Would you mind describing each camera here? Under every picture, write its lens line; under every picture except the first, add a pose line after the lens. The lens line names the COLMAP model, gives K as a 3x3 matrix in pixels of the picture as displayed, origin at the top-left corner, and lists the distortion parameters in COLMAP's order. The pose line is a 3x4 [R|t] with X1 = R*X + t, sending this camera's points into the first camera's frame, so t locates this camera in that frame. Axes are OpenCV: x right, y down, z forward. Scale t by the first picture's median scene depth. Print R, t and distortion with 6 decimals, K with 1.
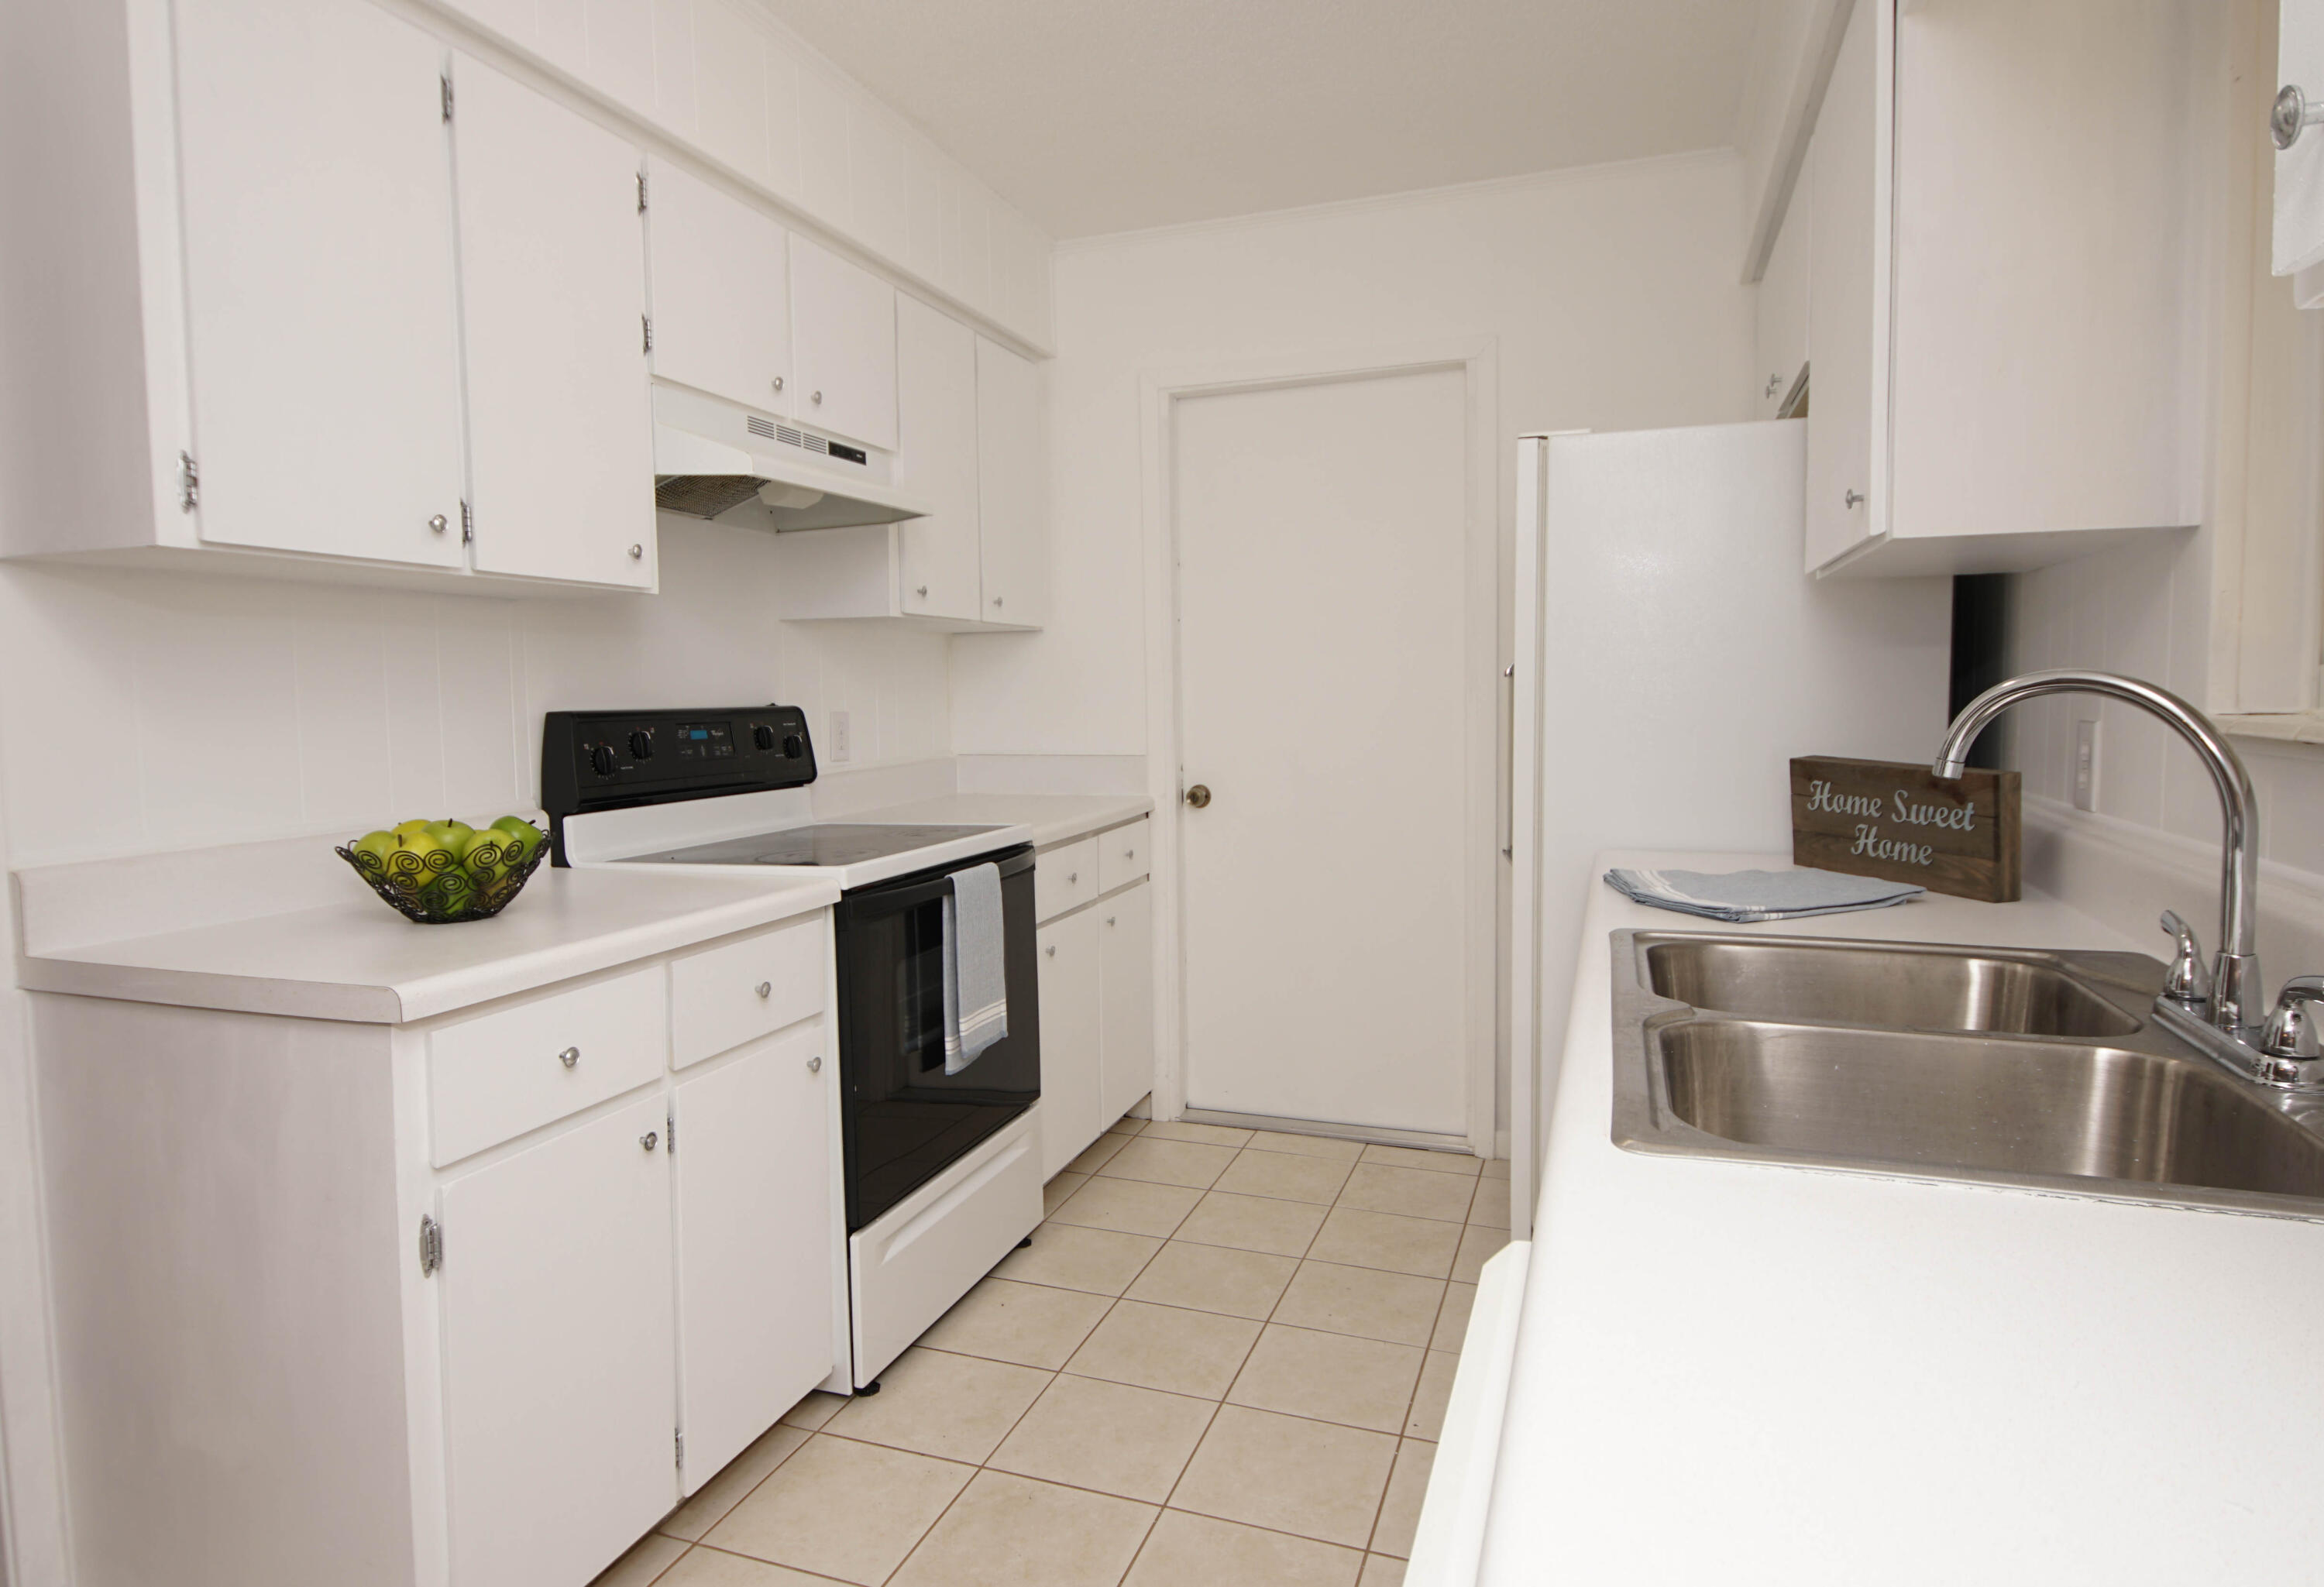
lens RADIAL K [[1314.3, 0, 1120.3], [0, 1314.3, 783.4], [0, 0, 1]] dist [0.021625, -0.000271]
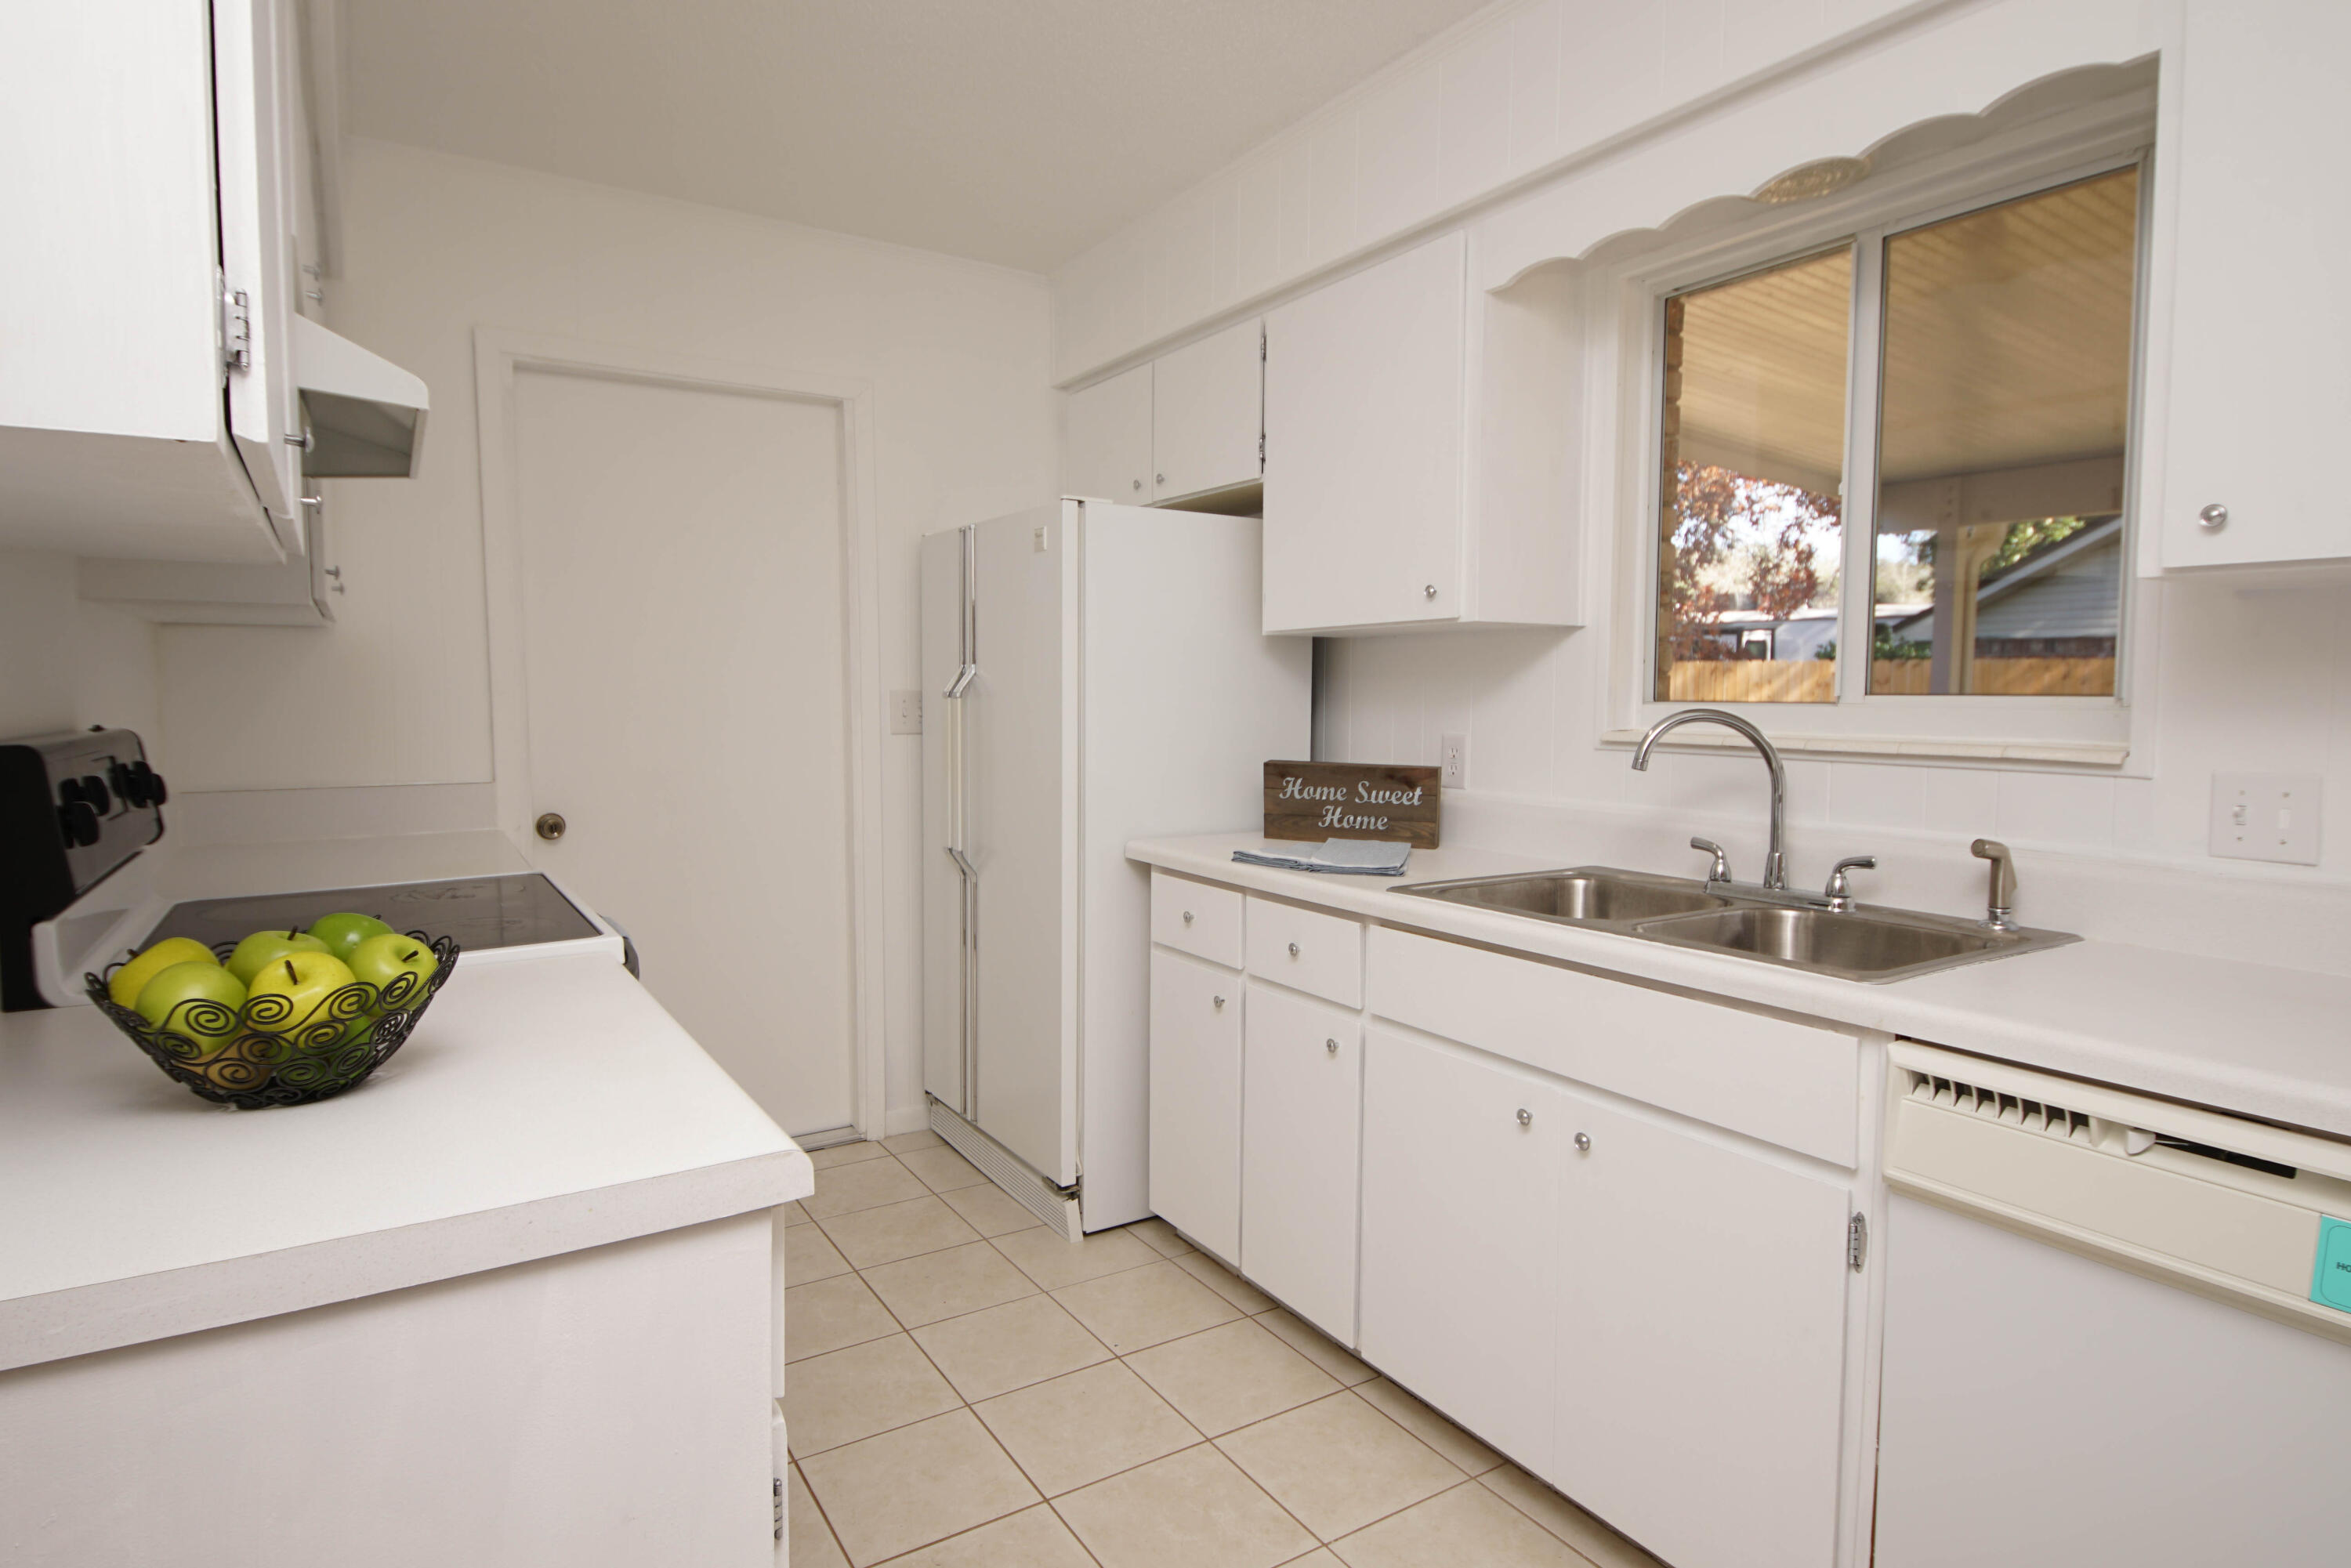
lens RADIAL K [[1266.1, 0, 1143.5], [0, 1266.1, 772.9], [0, 0, 1]] dist [0.031955, -0.030931]
pose [[0.608894, -0.036601, 0.792407, -0.674251], [0.045546, 0.998900, 0.011141, -0.030471], [-0.791943, 0.029307, 0.609891, 0.303740]]
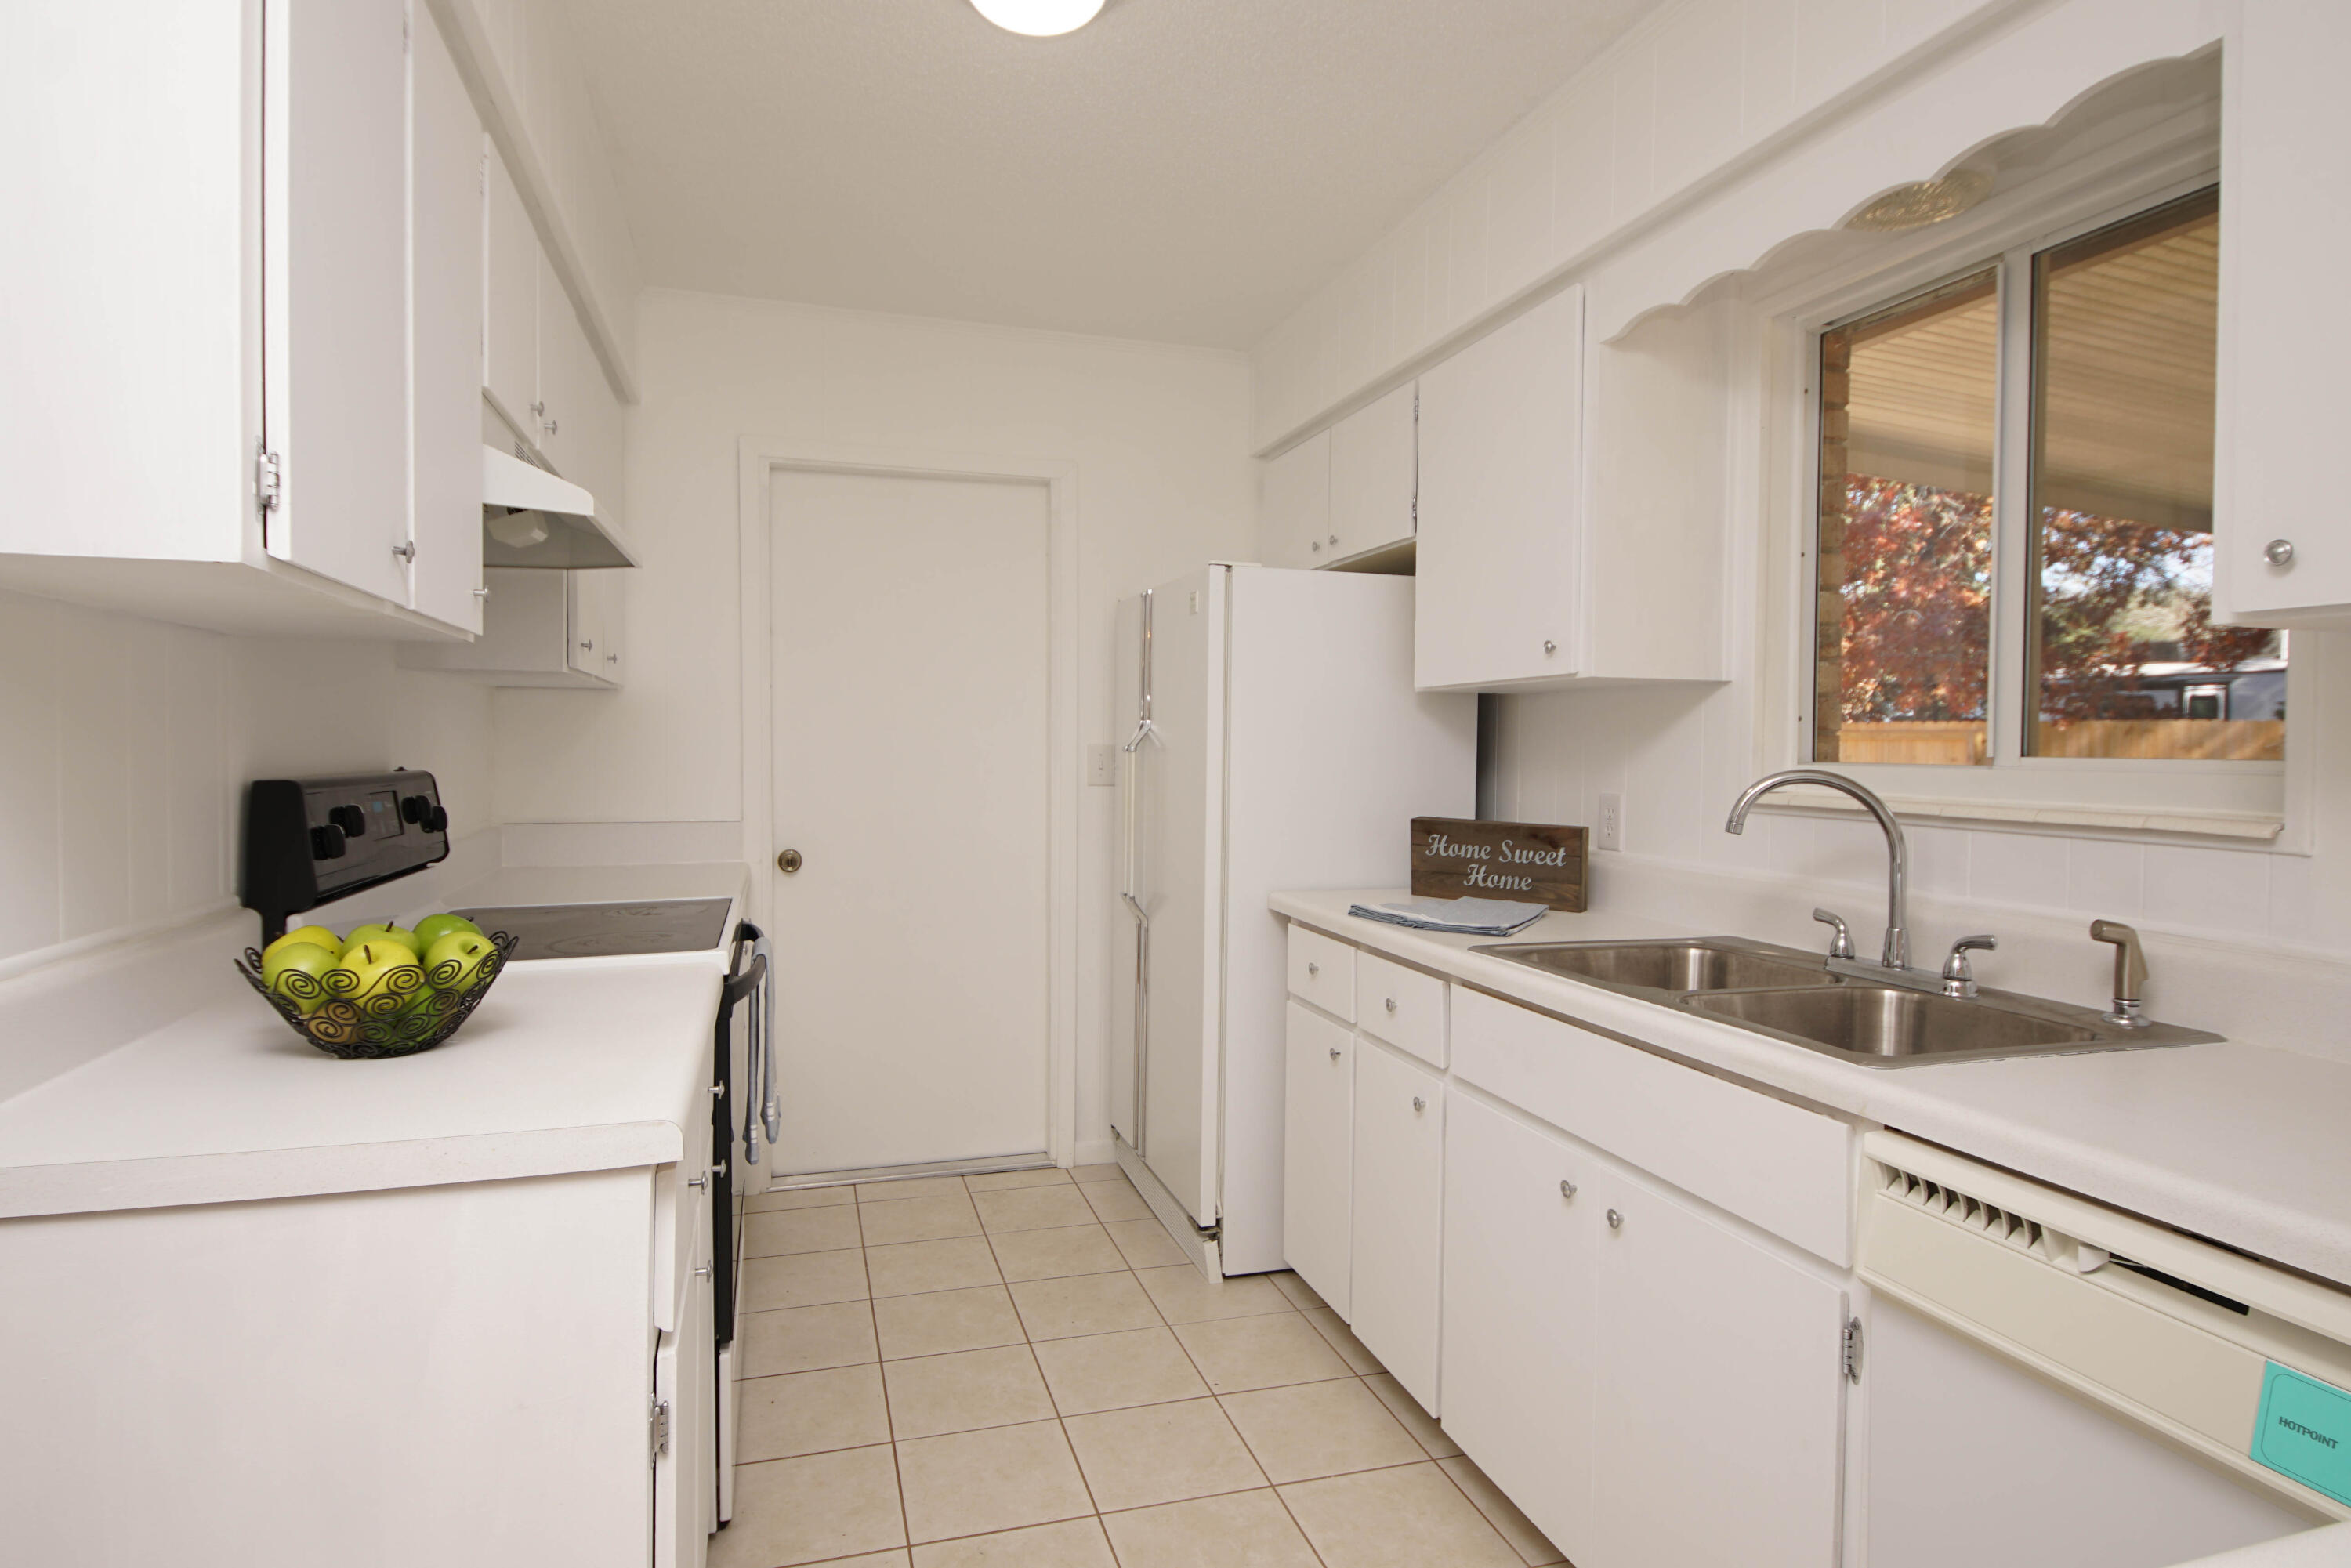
lens RADIAL K [[1257.1, 0, 1139.0], [0, 1257.1, 773.2], [0, 0, 1]] dist [0.024587, -0.030287]
pose [[0.799136, 0.007922, 0.601099, -0.555913], [0.022098, 0.998850, -0.042542, -0.017995], [-0.600745, 0.047280, 0.798042, 0.117540]]
